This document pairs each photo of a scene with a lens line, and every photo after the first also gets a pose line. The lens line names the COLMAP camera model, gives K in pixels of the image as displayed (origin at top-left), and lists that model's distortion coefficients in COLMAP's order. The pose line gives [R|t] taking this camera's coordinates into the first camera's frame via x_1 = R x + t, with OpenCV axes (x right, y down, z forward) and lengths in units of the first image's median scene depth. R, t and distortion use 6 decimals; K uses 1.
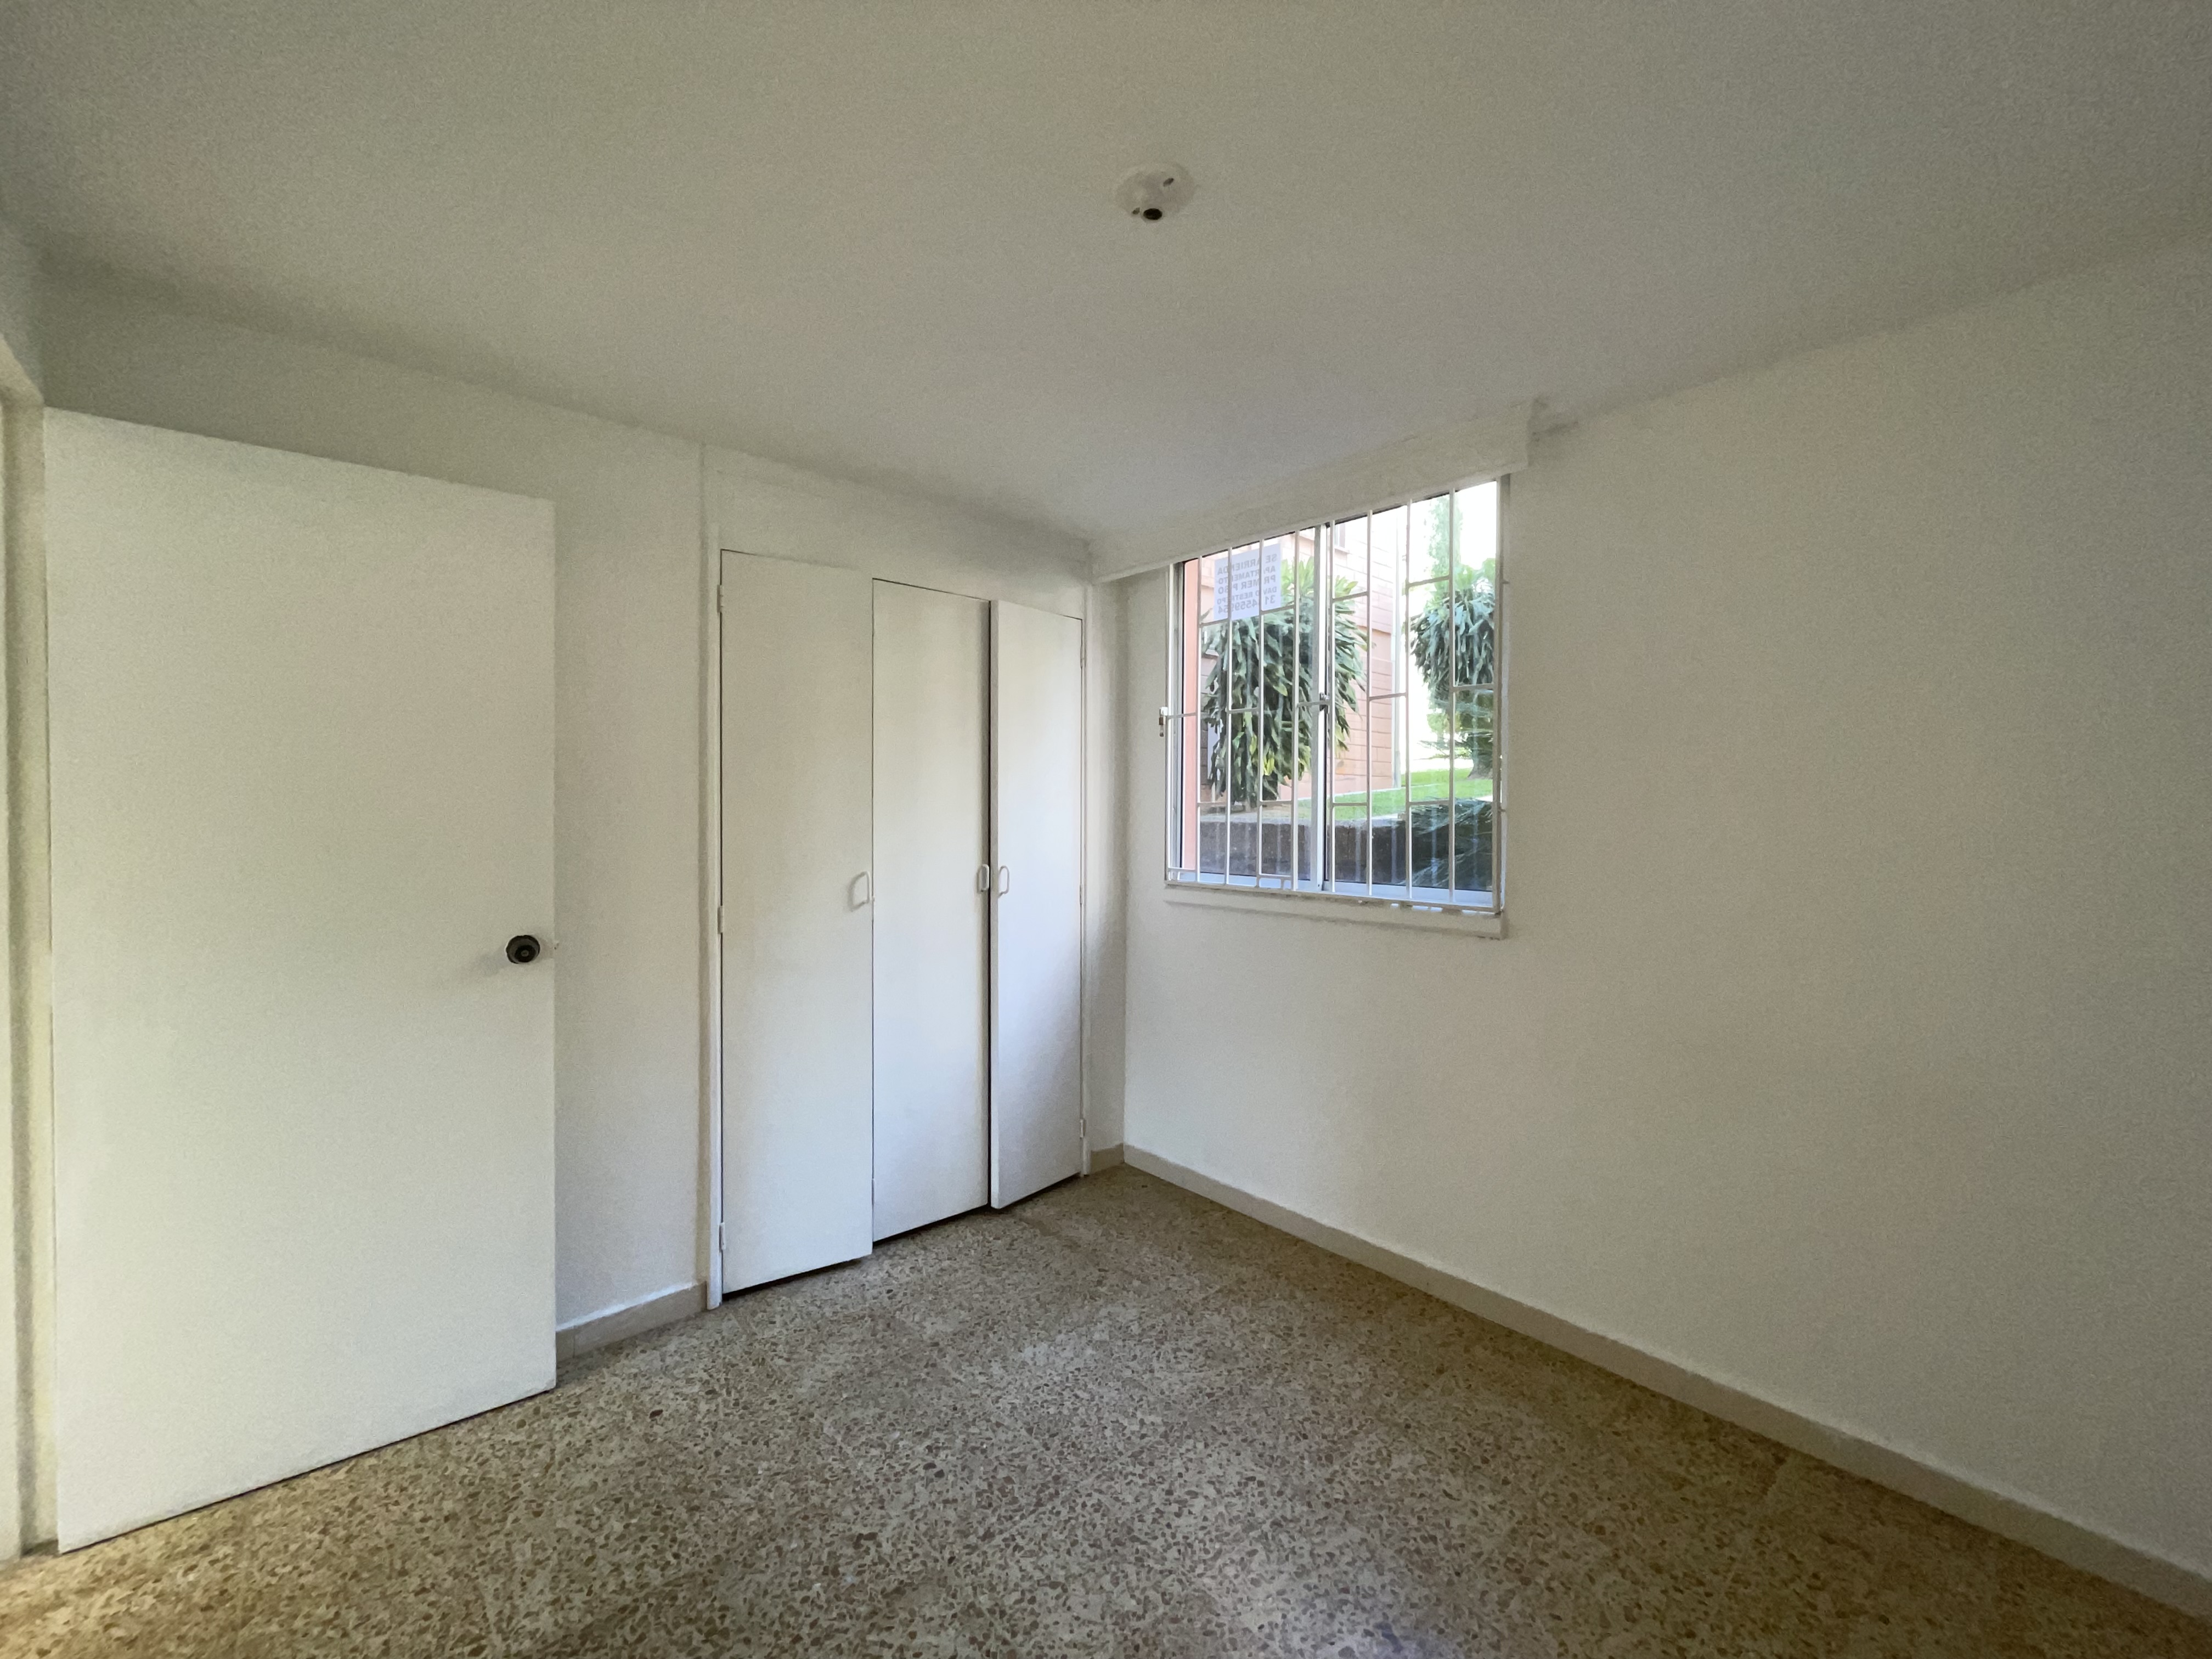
lens RADIAL K [[897.9, 0, 1110.4], [0, 897.9, 827.2], [0, 0, 1]] dist [-0.003416, 0.000273]
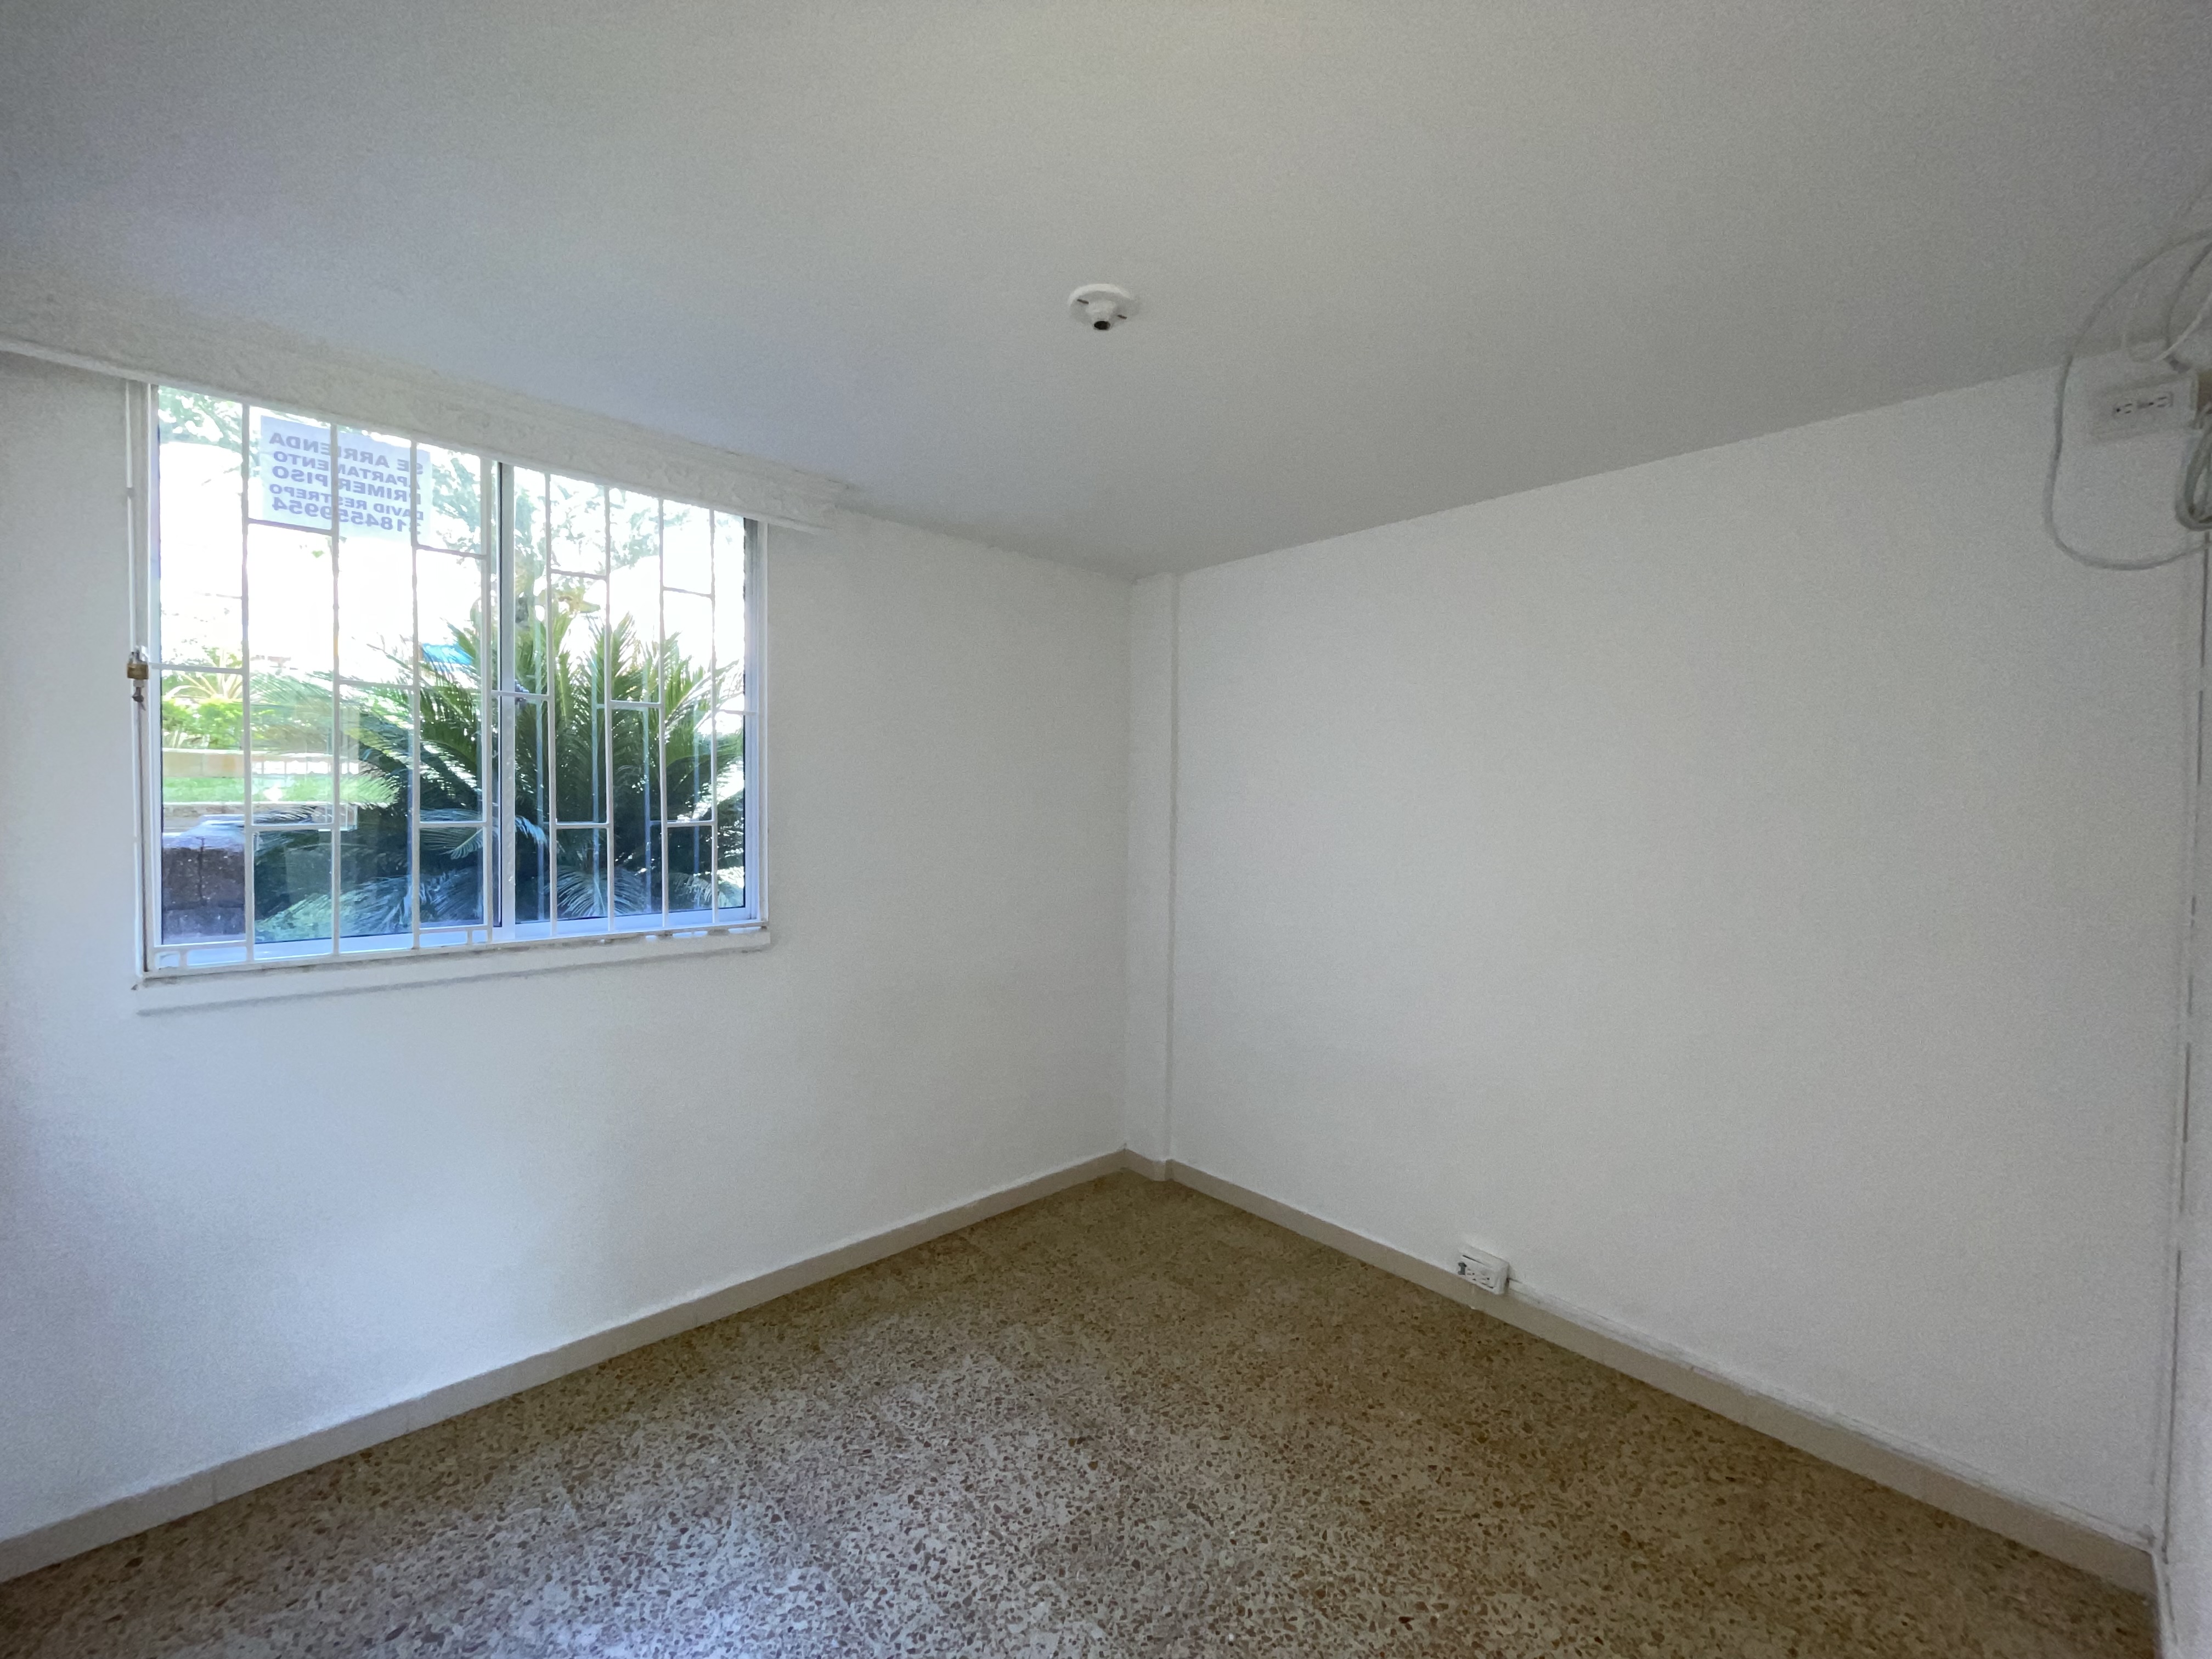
lens RADIAL K [[897.9, 0, 1108.3], [0, 897.9, 825.6], [0, 0, 1]] dist [-0.003416, 0.000273]
pose [[-0.012974, -0.029899, 0.999469, -0.858679], [0.004008, 0.999543, 0.029953, -0.073917], [-0.999908, 0.004394, -0.012848, 0.793654]]
